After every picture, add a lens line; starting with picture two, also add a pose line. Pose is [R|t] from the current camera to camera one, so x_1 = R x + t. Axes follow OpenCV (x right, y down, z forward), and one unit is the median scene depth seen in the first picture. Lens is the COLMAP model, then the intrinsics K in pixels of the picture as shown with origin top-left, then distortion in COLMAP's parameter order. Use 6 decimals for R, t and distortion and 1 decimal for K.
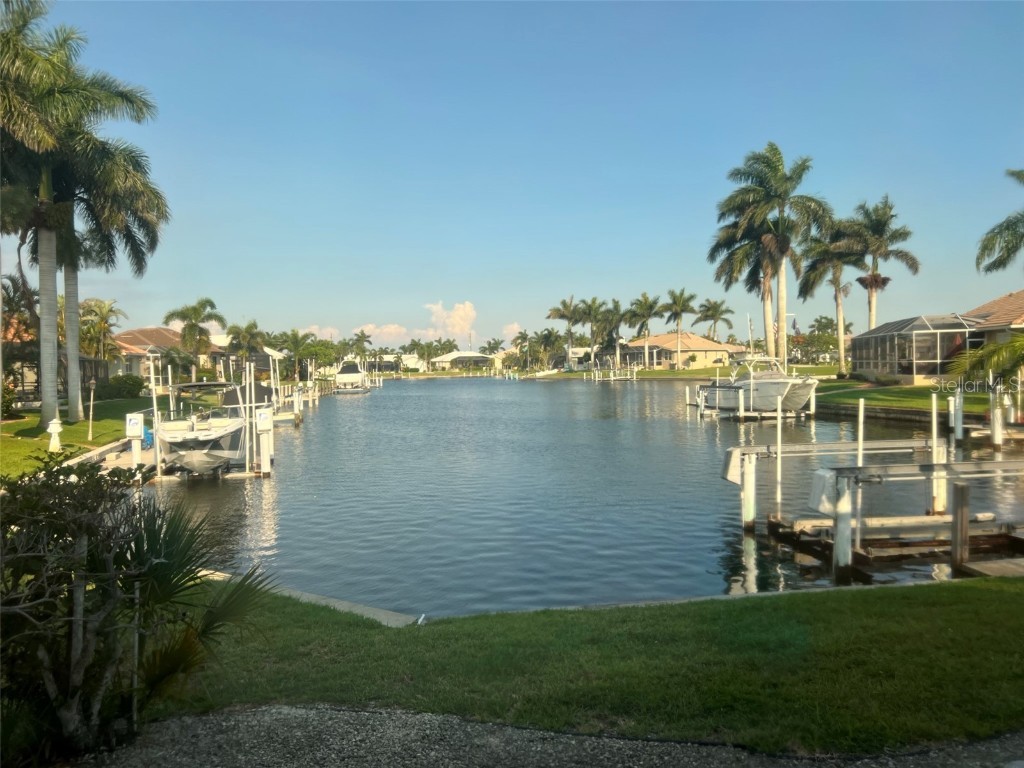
lens RADIAL K [[768.9, 0, 505.1], [0, 768.9, 393.2], [0, 0, 1]] dist [0.069457, -0.079218]
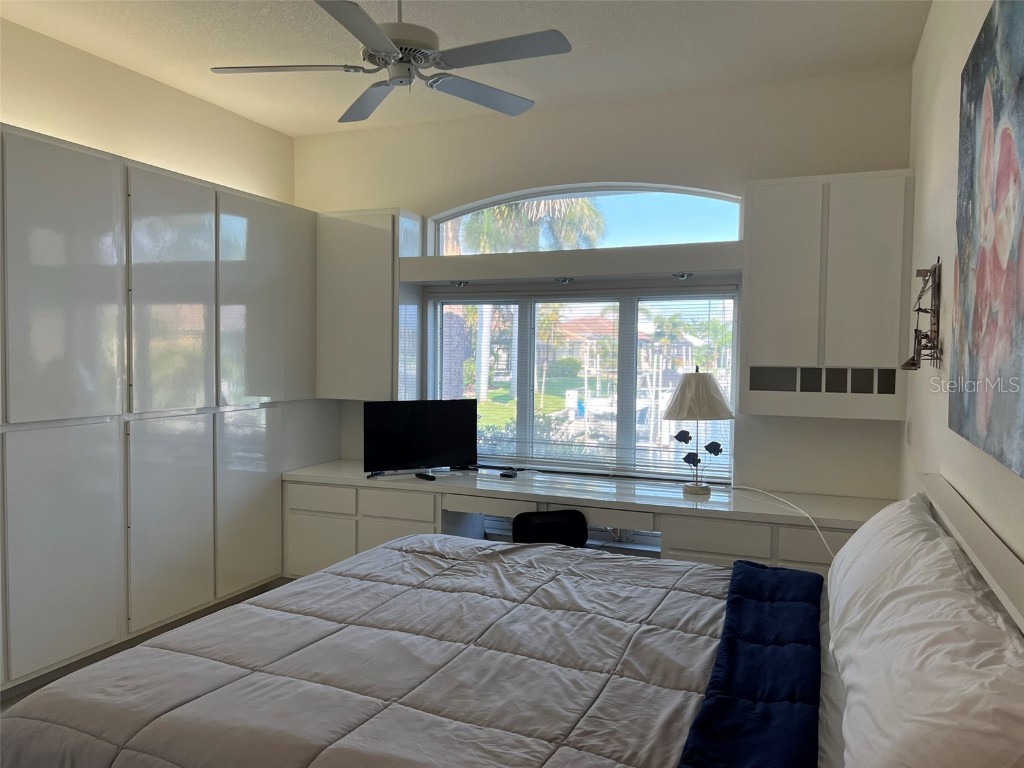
lens RADIAL K [[768.9, 0, 510.3], [0, 768.9, 385.6], [0, 0, 1]] dist [0.069457, -0.079218]
pose [[0.862214, 0.058275, -0.503180, 0.072648], [-0.053927, 0.998275, 0.023208, -0.005019], [0.503665, 0.007125, 0.863870, -0.145928]]
